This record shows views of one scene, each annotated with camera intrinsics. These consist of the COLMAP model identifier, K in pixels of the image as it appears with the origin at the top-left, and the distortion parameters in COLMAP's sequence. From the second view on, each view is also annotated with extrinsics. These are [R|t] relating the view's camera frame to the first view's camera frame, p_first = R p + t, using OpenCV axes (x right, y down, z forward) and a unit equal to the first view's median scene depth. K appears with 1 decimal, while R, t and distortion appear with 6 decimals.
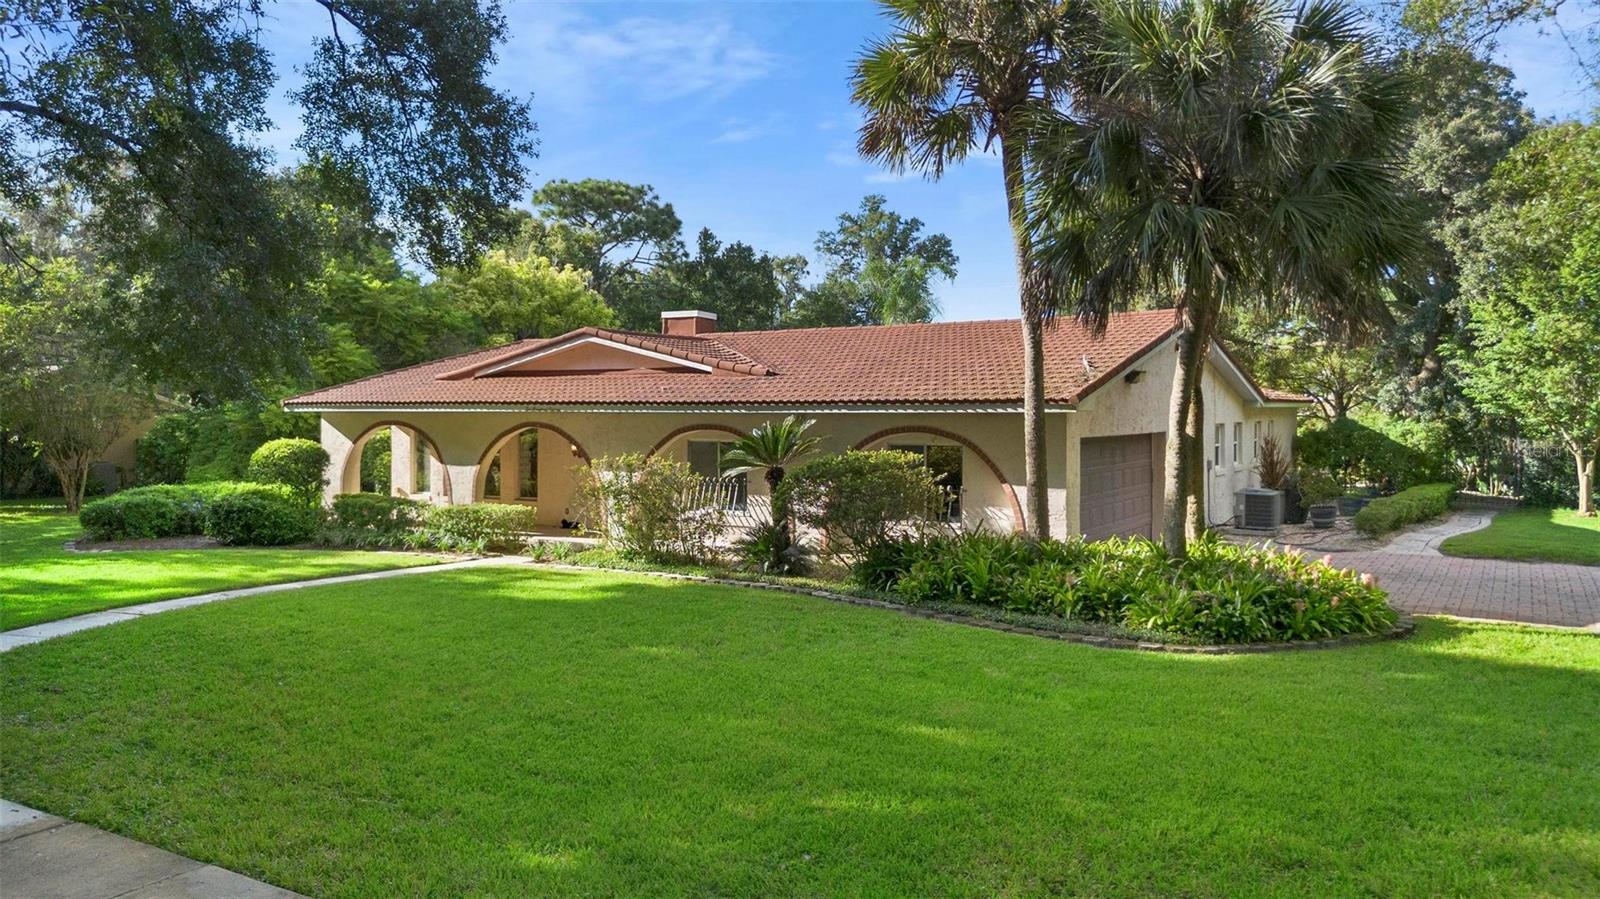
lens RADIAL K [[1127.4, 0, 800.0], [0, 1127.4, 449.5], [0, 0, 1]] dist [0.143892, -0.361457]
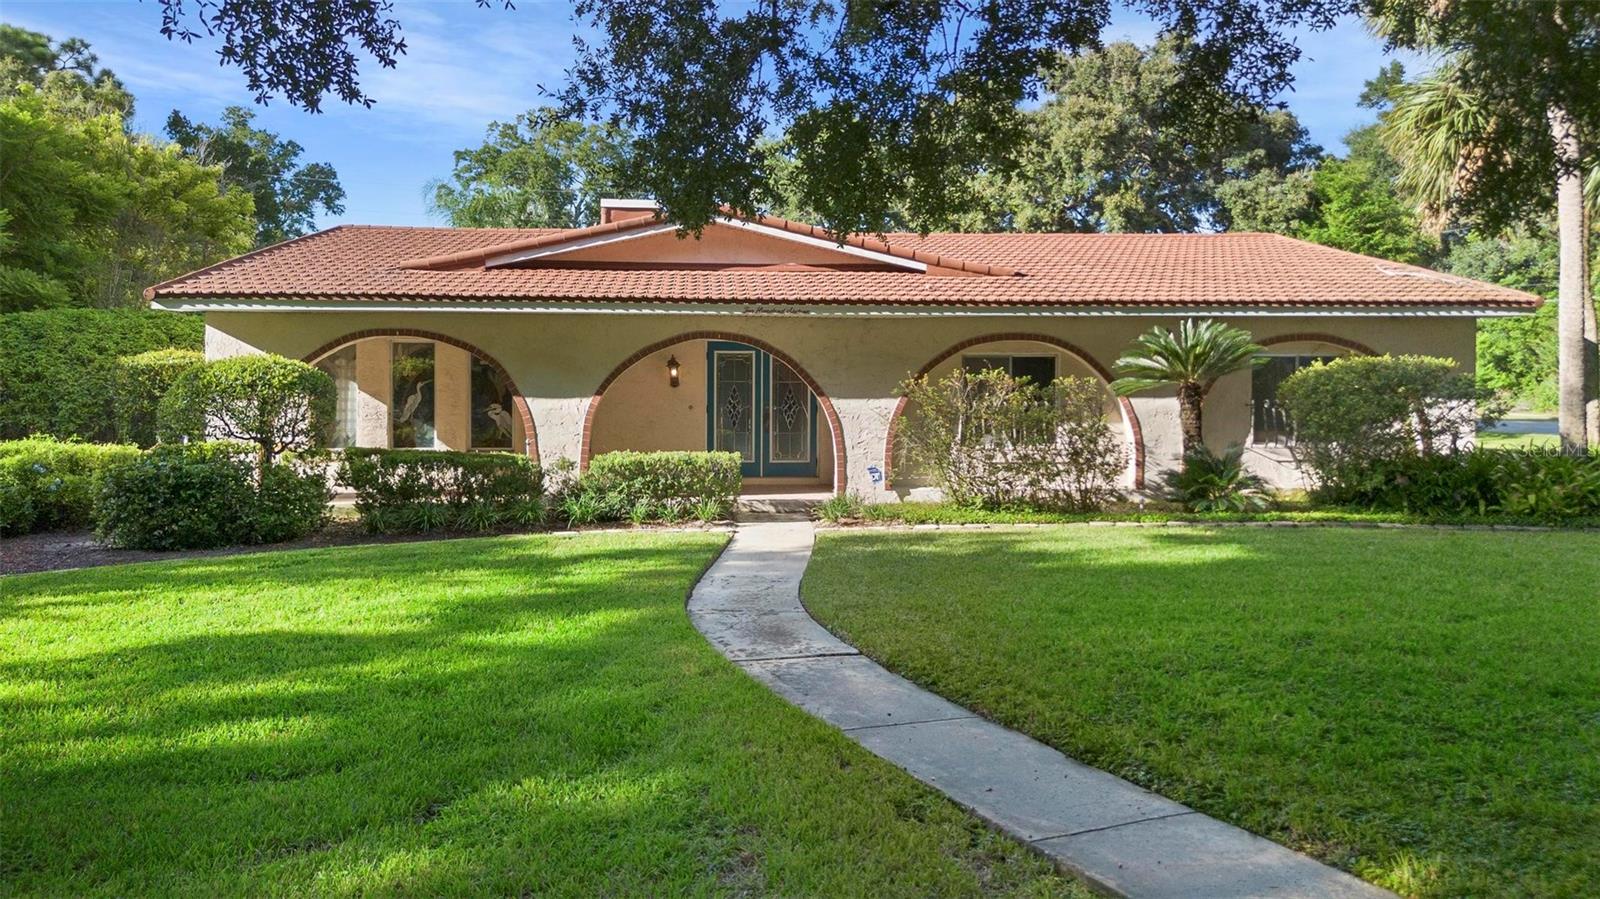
lens RADIAL K [[1127.4, 0, 800.0], [0, 1127.4, 449.5], [0, 0, 1]] dist [0.143892, -0.361457]
pose [[0.796977, -0.037206, 0.602862, -0.492760], [0.019740, 0.999172, 0.035567, 0.020056], [-0.603687, -0.016446, 0.797052, 0.332694]]
